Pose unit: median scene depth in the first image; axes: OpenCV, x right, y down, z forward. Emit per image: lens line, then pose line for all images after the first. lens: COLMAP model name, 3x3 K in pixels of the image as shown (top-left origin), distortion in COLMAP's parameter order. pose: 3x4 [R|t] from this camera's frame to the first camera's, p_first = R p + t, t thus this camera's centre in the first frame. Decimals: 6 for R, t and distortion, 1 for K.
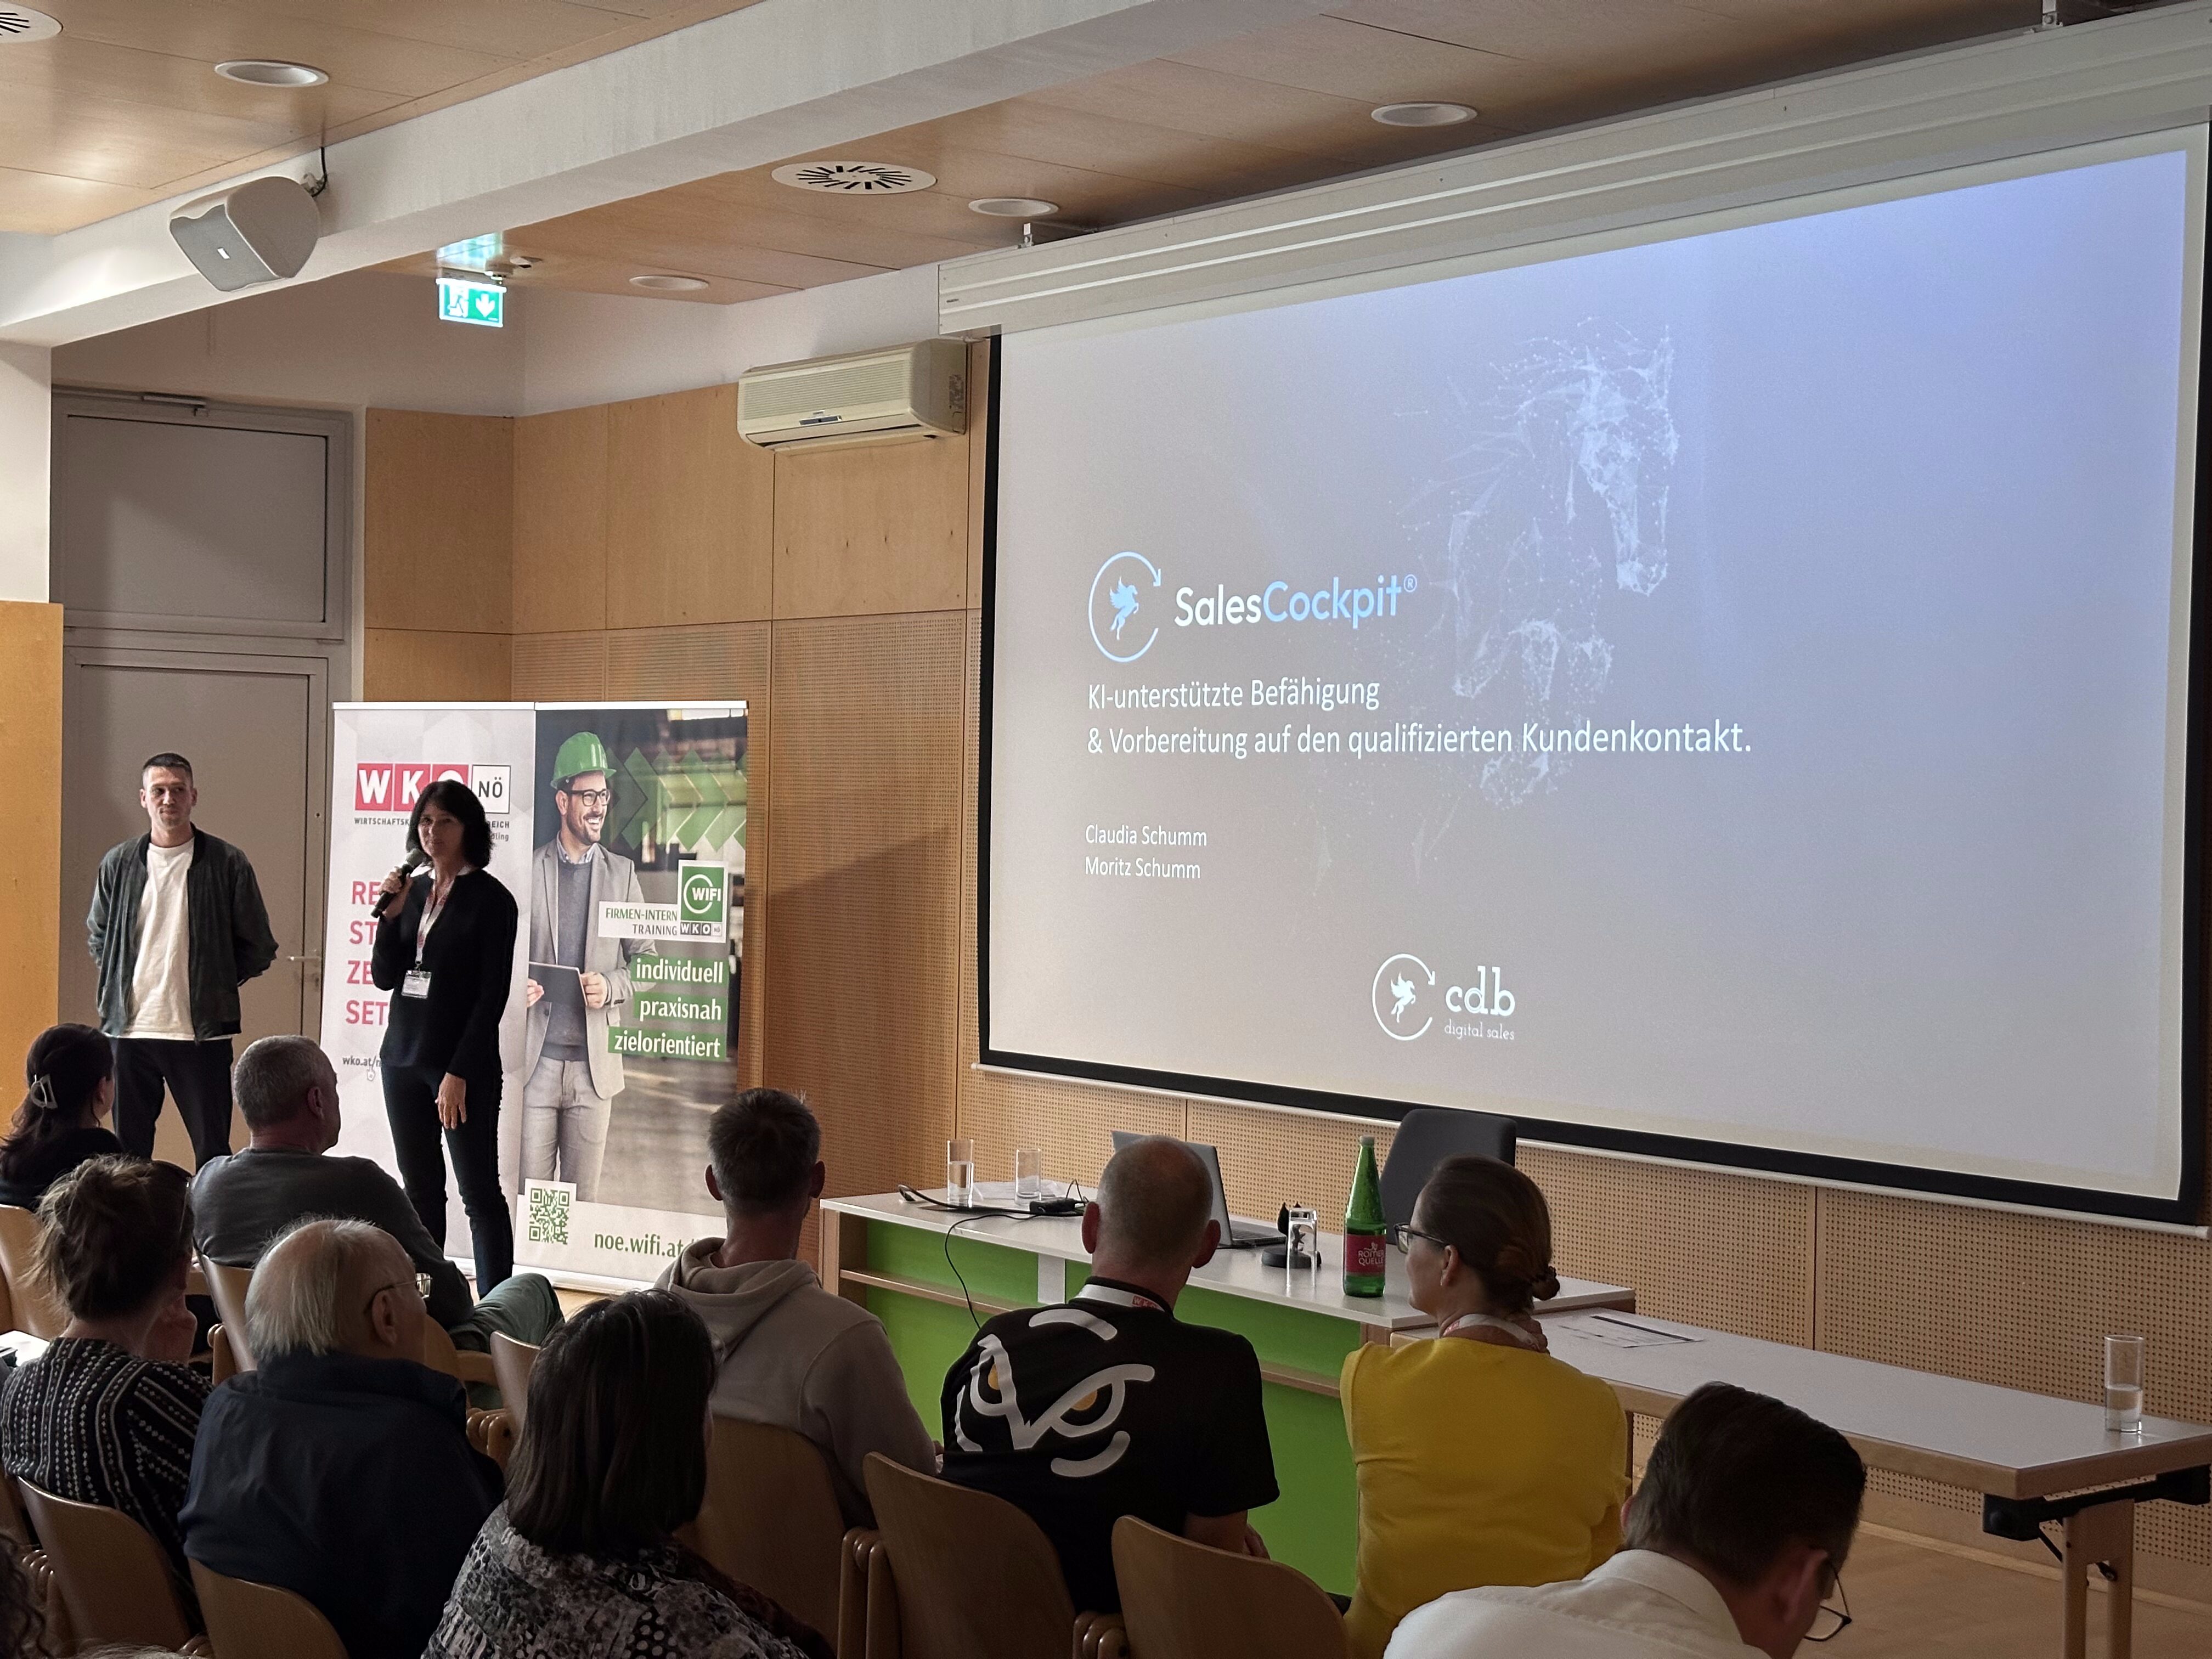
lens RADIAL K [[3147.2, 0, 1106.8], [0, 3147.2, 874.0], [0, 0, 1]] dist [0.142659, -0.023899]
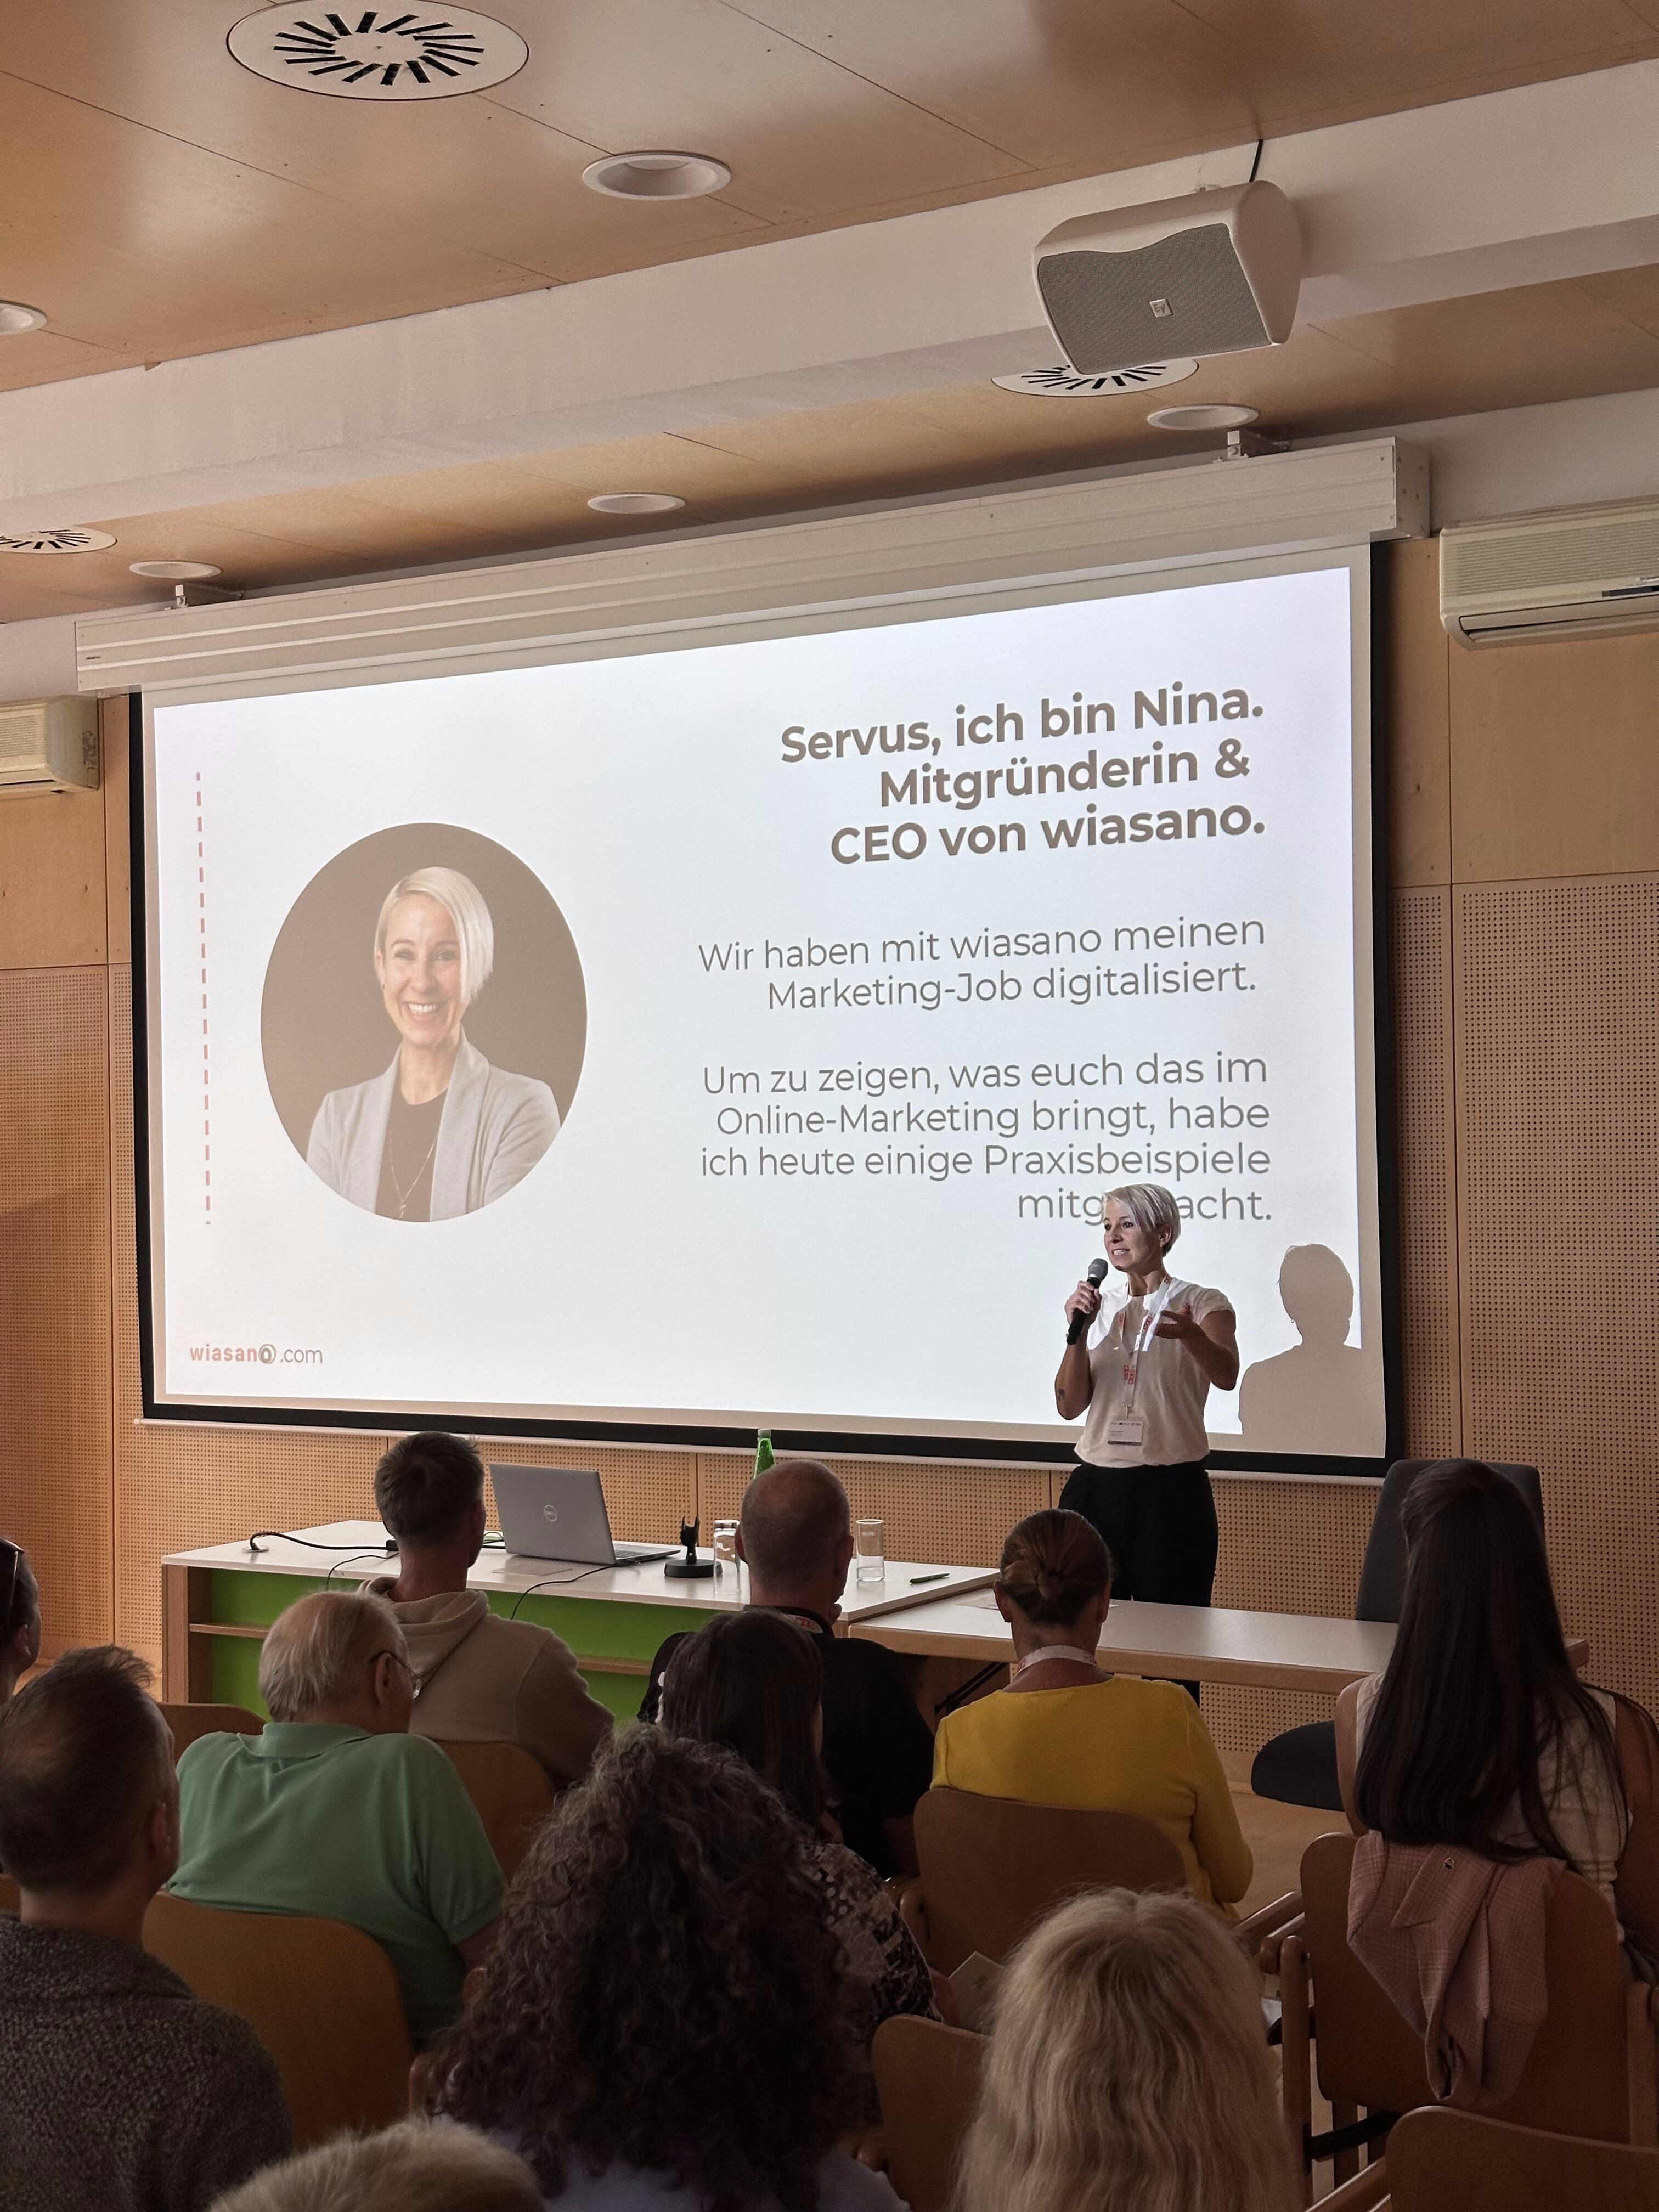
lens RADIAL K [[3147.2, 0, 829.5], [0, 3147.2, 1106.0], [0, 0, 1]] dist [0.142659, -0.023899]
pose [[0.947218, -0.031586, 0.319029, -0.149059], [0.042125, 0.998769, -0.026187, -0.003020], [-0.317810, 0.038244, 0.947383, -0.023884]]
